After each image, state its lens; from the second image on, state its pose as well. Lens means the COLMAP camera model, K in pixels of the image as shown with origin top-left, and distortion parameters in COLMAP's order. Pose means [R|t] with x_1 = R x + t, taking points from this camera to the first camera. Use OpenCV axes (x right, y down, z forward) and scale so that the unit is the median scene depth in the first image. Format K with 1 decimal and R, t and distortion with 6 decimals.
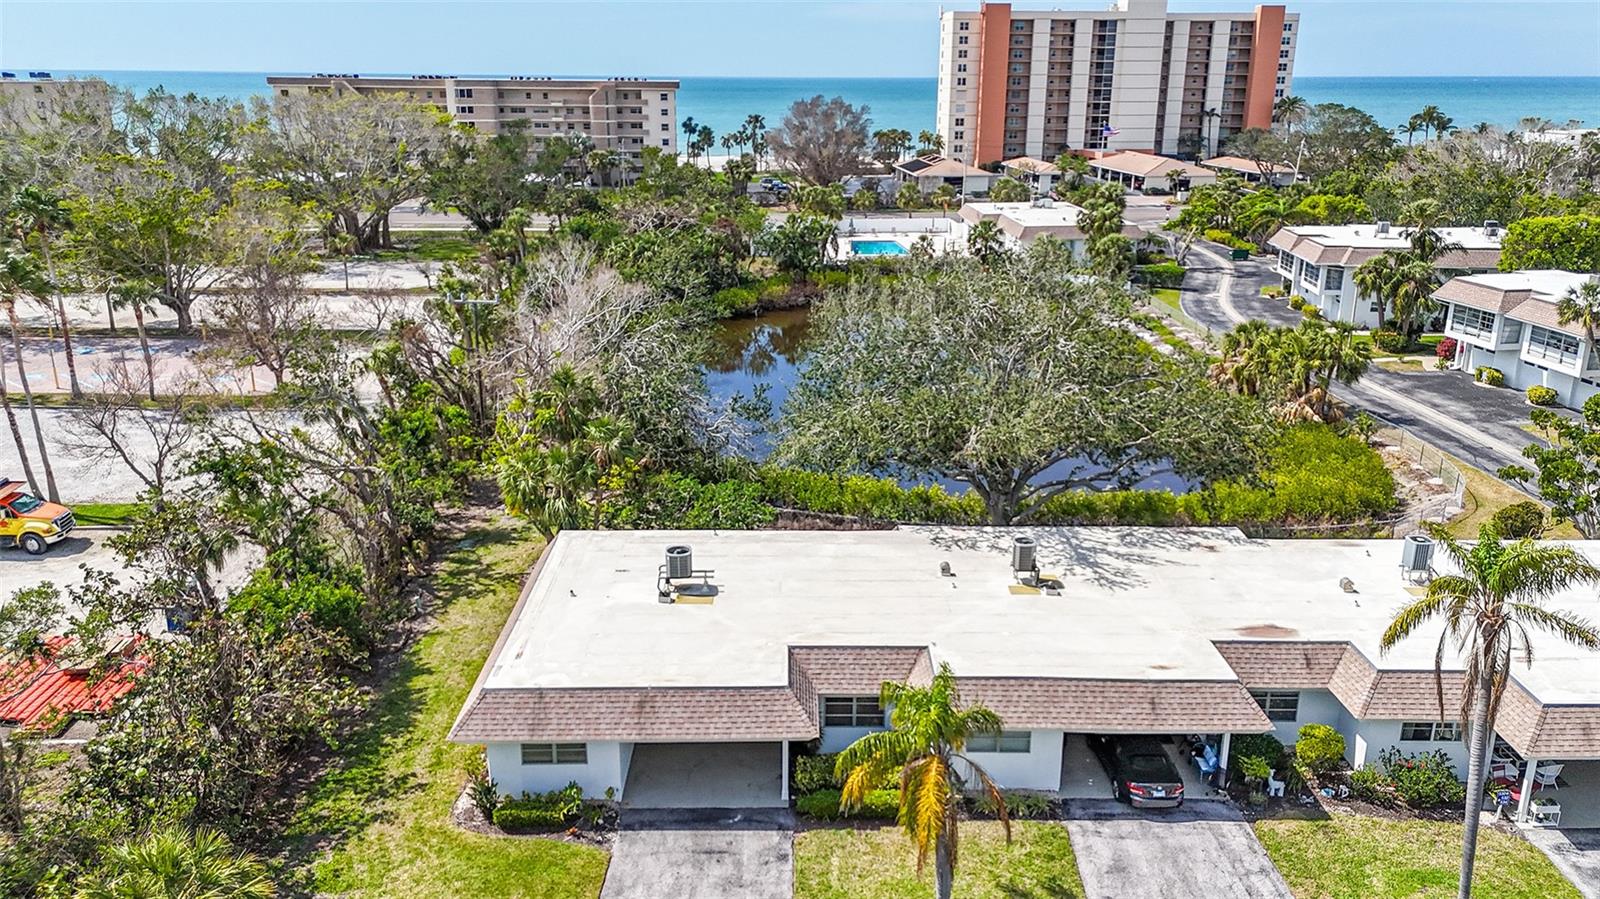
lens RADIAL K [[1169.0, 0, 800.0], [0, 1169.0, 449.5], [0, 0, 1]] dist [0.089725, -0.094269]
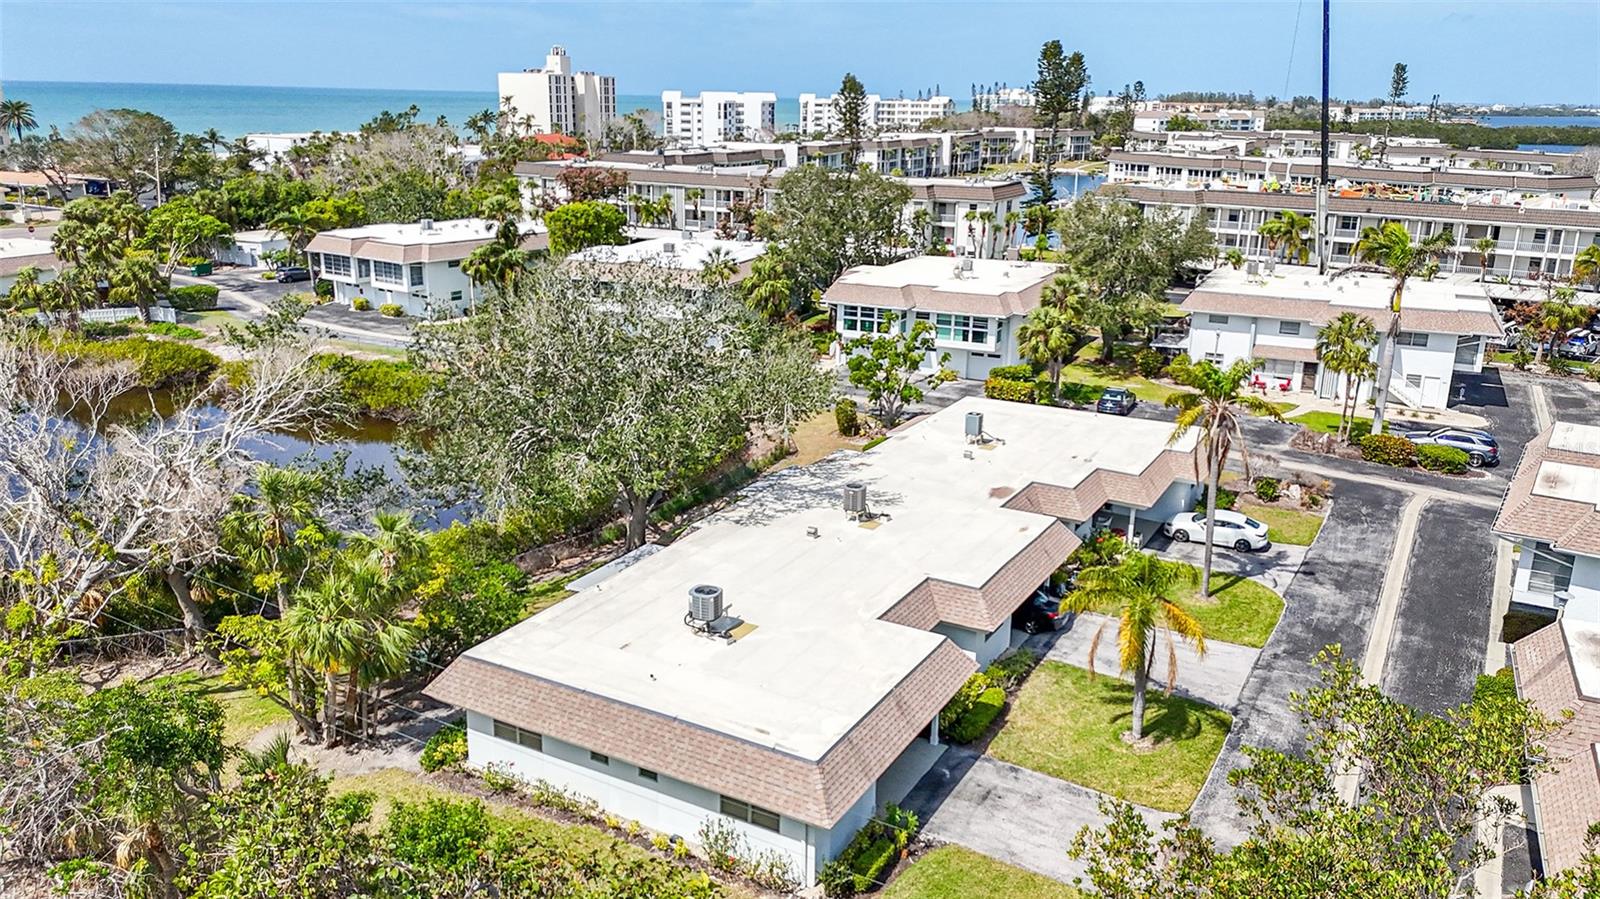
lens RADIAL K [[1207.6, 0, 800.0], [0, 1207.6, 449.5], [0, 0, 1]] dist [0.130270, -0.200651]
pose [[0.480315, -0.230830, 0.846176, -0.715613], [0.241327, 0.962292, 0.125521, -0.102247], [-0.843243, 0.143916, 0.517909, 0.358487]]
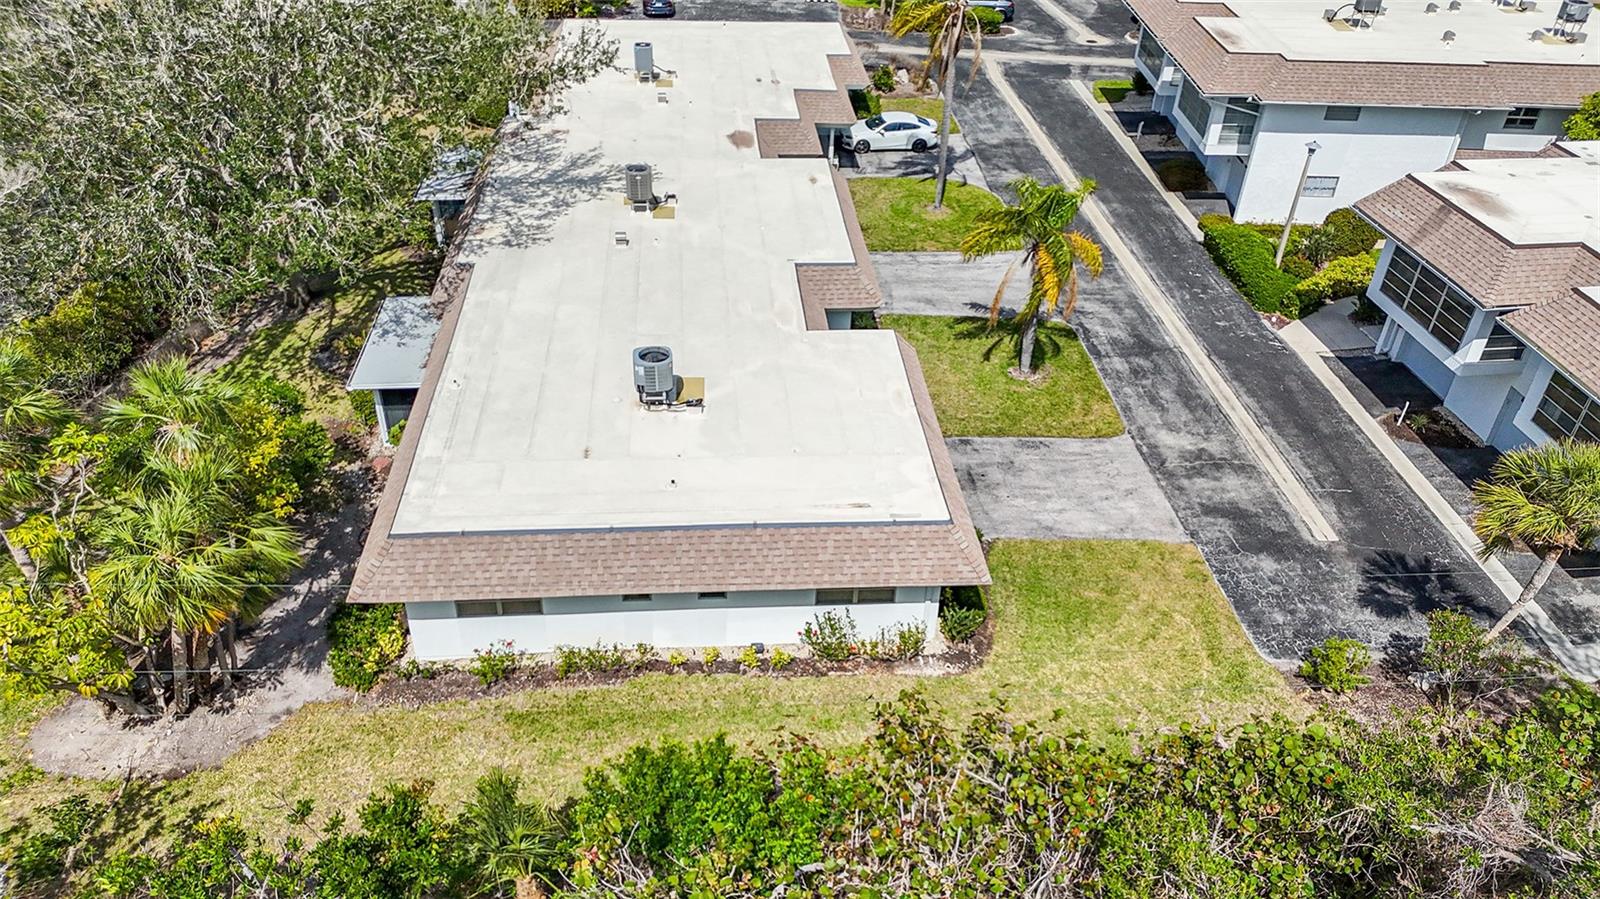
lens RADIAL K [[1169.0, 0, 800.0], [0, 1169.0, 449.5], [0, 0, 1]] dist [0.089725, -0.094269]
pose [[-0.093703, -0.566851, 0.818474, -0.617896], [0.260800, 0.779409, 0.569654, -0.213649], [-0.960835, 0.266836, 0.074802, 0.736332]]
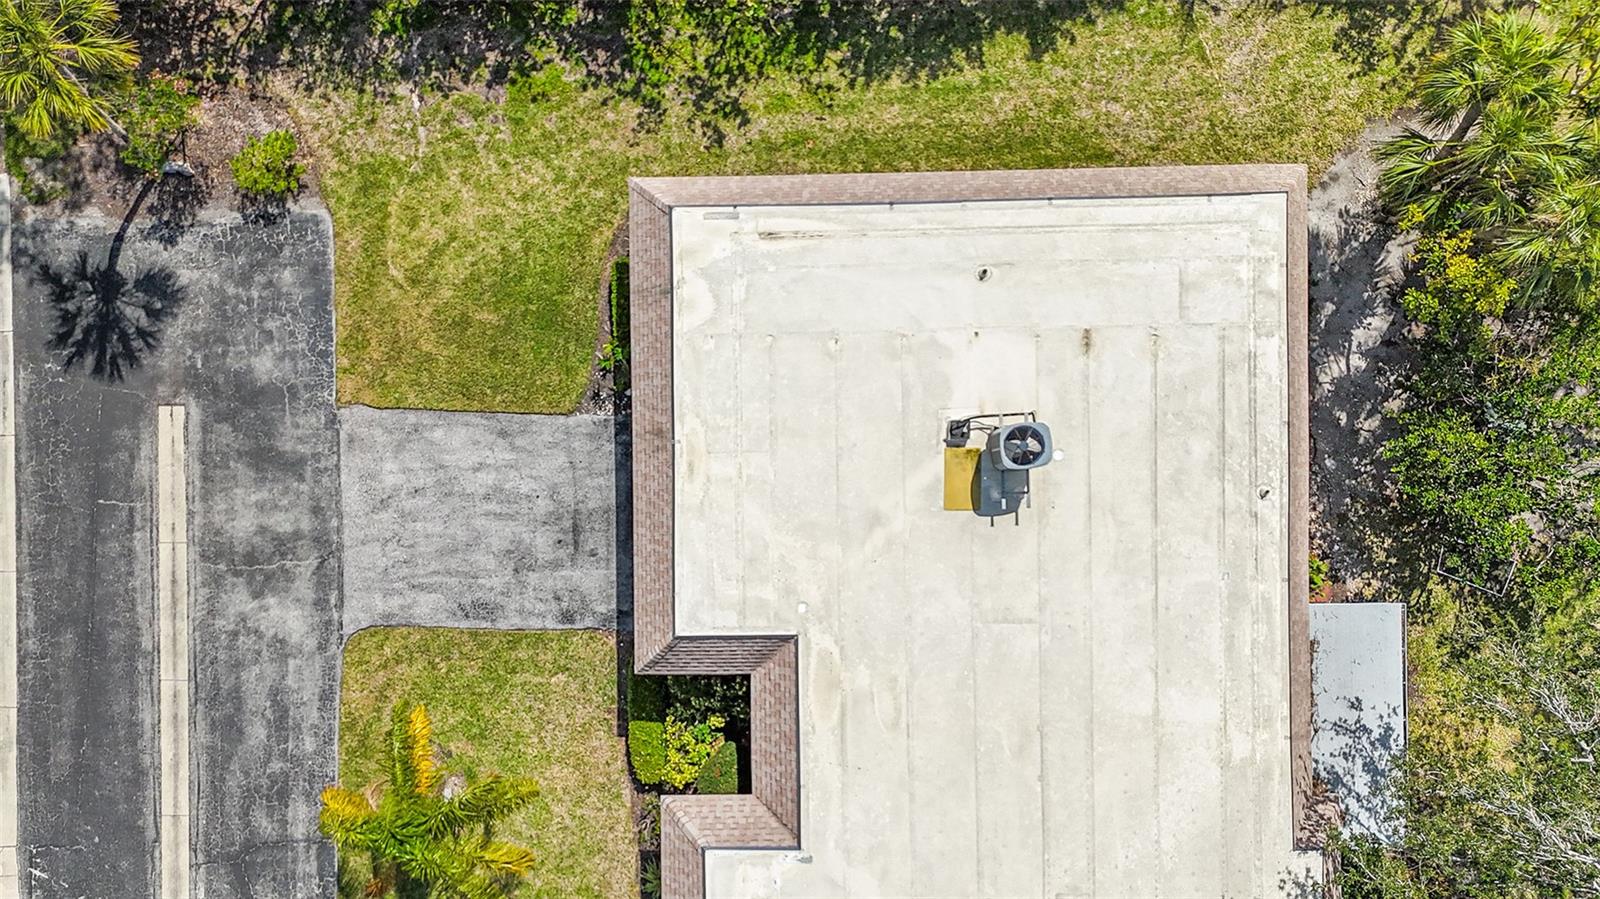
lens RADIAL K [[1207.6, 0, 800.0], [0, 1207.6, 449.5], [0, 0, 1]] dist [0.130270, -0.200651]
pose [[0.015335, 0.999878, 0.002835, -0.088496], [-0.311088, 0.002076, 0.950379, -0.354501], [0.950257, -0.015456, 0.311082, 0.609809]]
